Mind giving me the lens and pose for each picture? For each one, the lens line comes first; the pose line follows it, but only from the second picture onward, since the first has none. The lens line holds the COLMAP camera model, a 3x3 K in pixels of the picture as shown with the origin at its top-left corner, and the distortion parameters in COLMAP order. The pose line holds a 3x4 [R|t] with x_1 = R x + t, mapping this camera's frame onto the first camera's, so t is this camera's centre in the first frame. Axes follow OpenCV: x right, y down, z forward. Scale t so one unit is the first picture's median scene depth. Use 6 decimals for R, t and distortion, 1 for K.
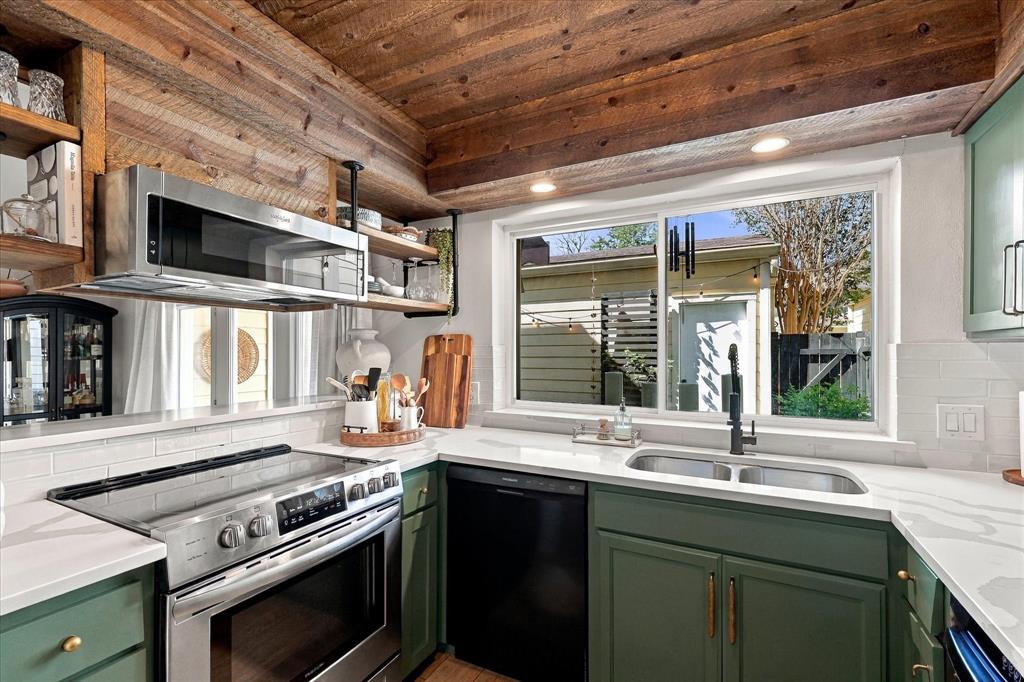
lens RADIAL K [[476.8, 0, 492.7], [0, 476.8, 348.9], [0, 0, 1]] dist [0.002064, -0.000316]
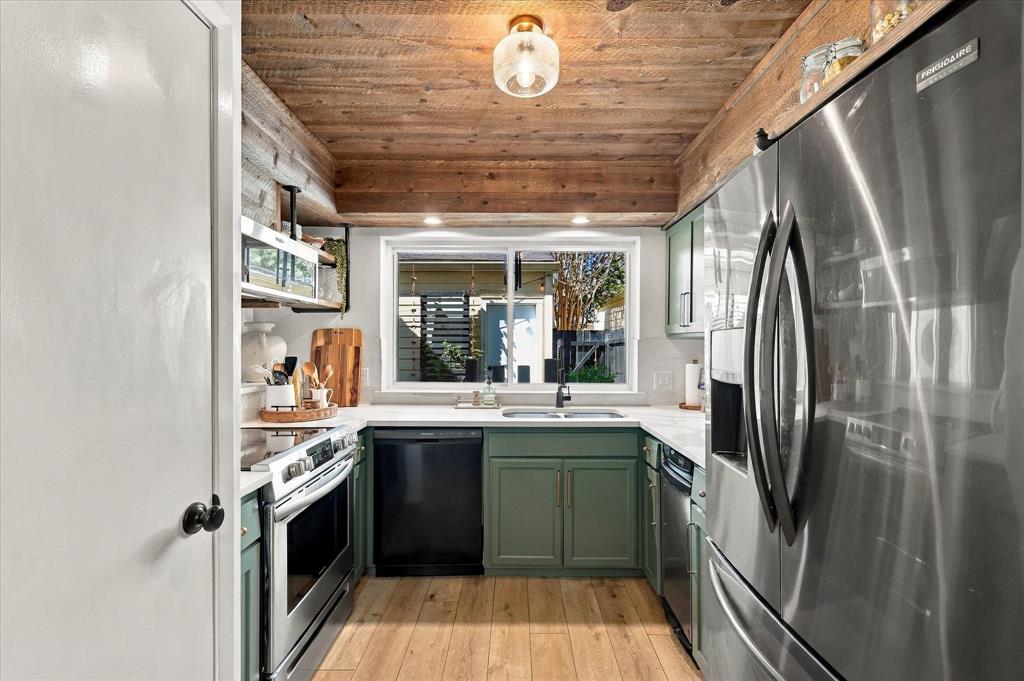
lens RADIAL K [[476.8, 0, 517.0], [0, 476.8, 343.5], [0, 0, 1]] dist [0.002064, -0.000316]
pose [[0.883481, 0.002606, 0.468459, -0.303660], [-0.005824, 0.999968, 0.005420, -0.002375], [-0.468430, -0.007517, 0.883469, -0.288950]]
